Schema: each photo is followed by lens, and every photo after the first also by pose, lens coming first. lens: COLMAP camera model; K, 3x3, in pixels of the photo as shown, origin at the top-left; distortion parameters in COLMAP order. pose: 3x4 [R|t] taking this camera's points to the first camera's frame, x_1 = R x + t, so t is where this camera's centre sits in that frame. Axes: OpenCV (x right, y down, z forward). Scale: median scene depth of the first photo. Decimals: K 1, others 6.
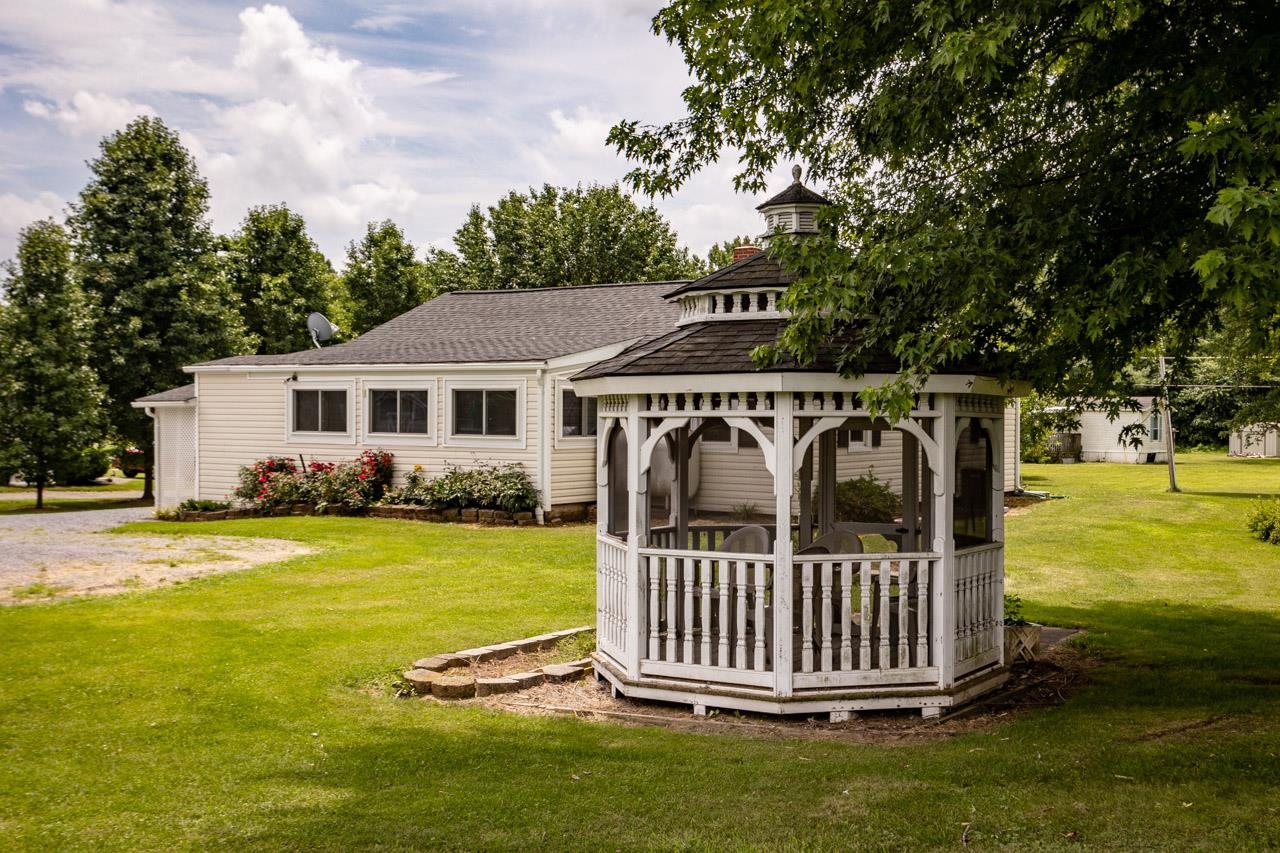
lens RADIAL K [[1431.3, 0, 640.0], [0, 1431.3, 426.5], [0, 0, 1]] dist [-0.010888, -0.011517]
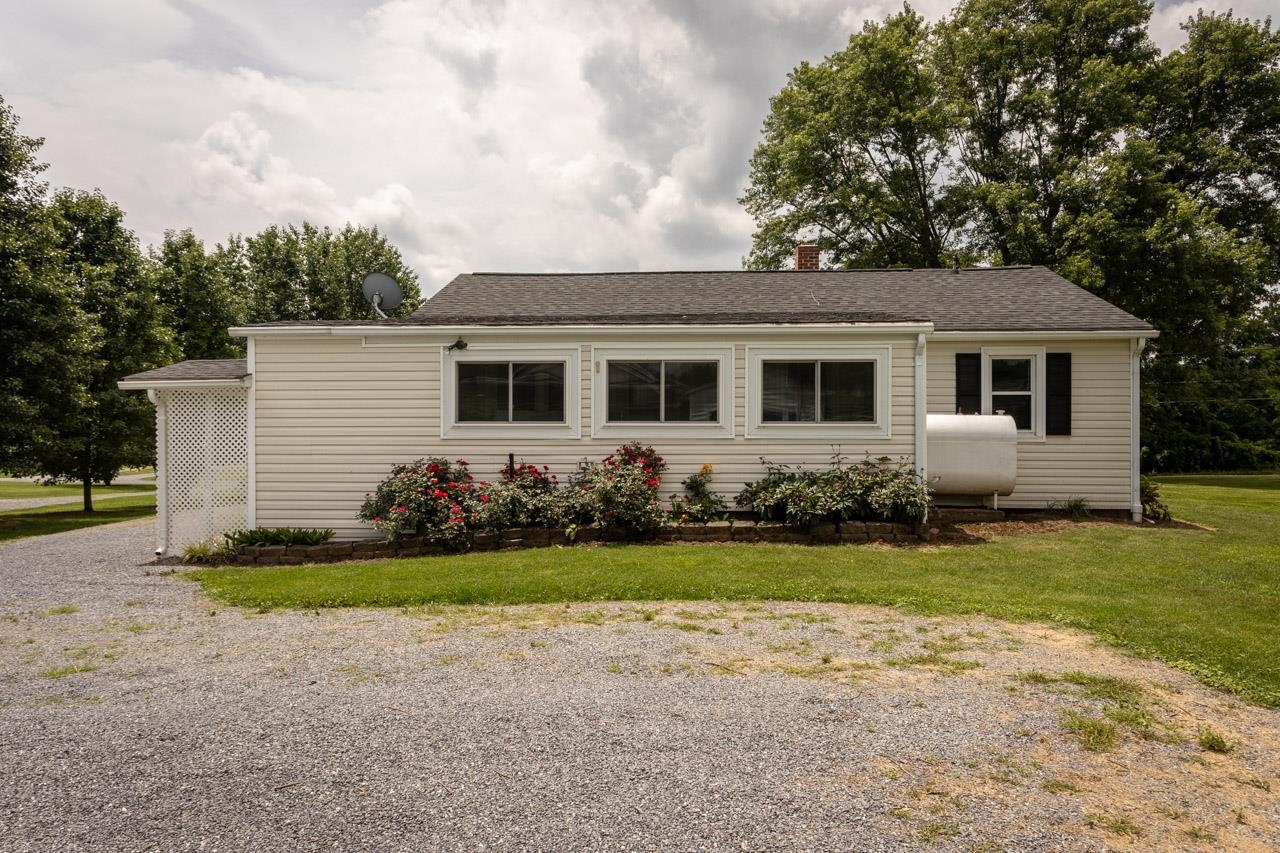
lens RADIAL K [[857.2, 0, 640.0], [0, 857.2, 426.5], [0, 0, 1]] dist [0.005985, 0.002441]
pose [[0.870859, -0.002745, 0.491526, -0.286051], [0.010532, 0.999859, -0.013078, 0.009227], [-0.491421, 0.016566, 0.870765, 0.458976]]
